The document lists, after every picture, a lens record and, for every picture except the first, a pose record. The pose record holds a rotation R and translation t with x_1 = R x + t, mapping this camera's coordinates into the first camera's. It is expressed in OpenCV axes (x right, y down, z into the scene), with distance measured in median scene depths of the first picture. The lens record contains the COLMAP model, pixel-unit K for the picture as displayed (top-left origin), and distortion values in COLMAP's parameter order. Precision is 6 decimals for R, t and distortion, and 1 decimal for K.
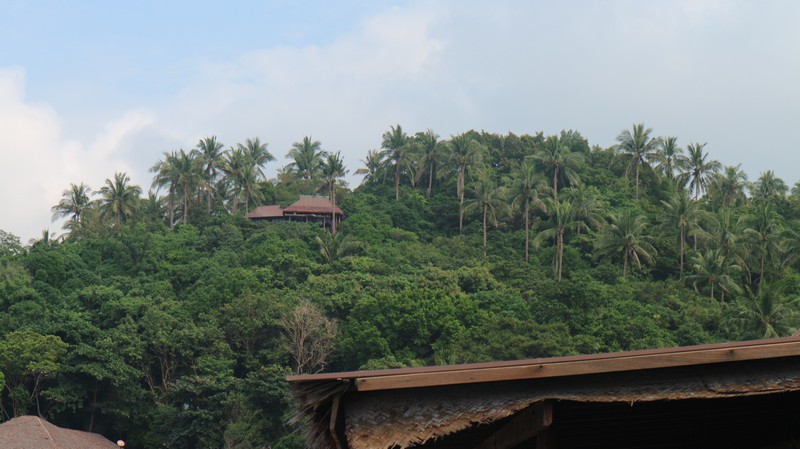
lens RADIAL K [[1621.9, 0, 399.4], [0, 1621.9, 223.3], [0, 0, 1]] dist [-0.200618, 0.000000]
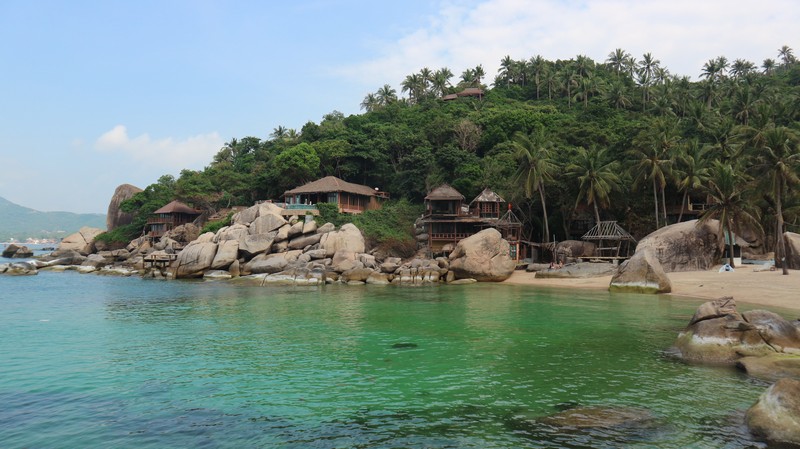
lens RADIAL K [[571.2, 0, 402.7], [0, 571.2, 218.6], [0, 0, 1]] dist [-0.116144, 0.061354]
pose [[0.981378, -0.030328, -0.189675, -0.002583], [0.056665, 0.989222, 0.135014, 0.054984], [0.183536, -0.143248, 0.972520, 0.205318]]
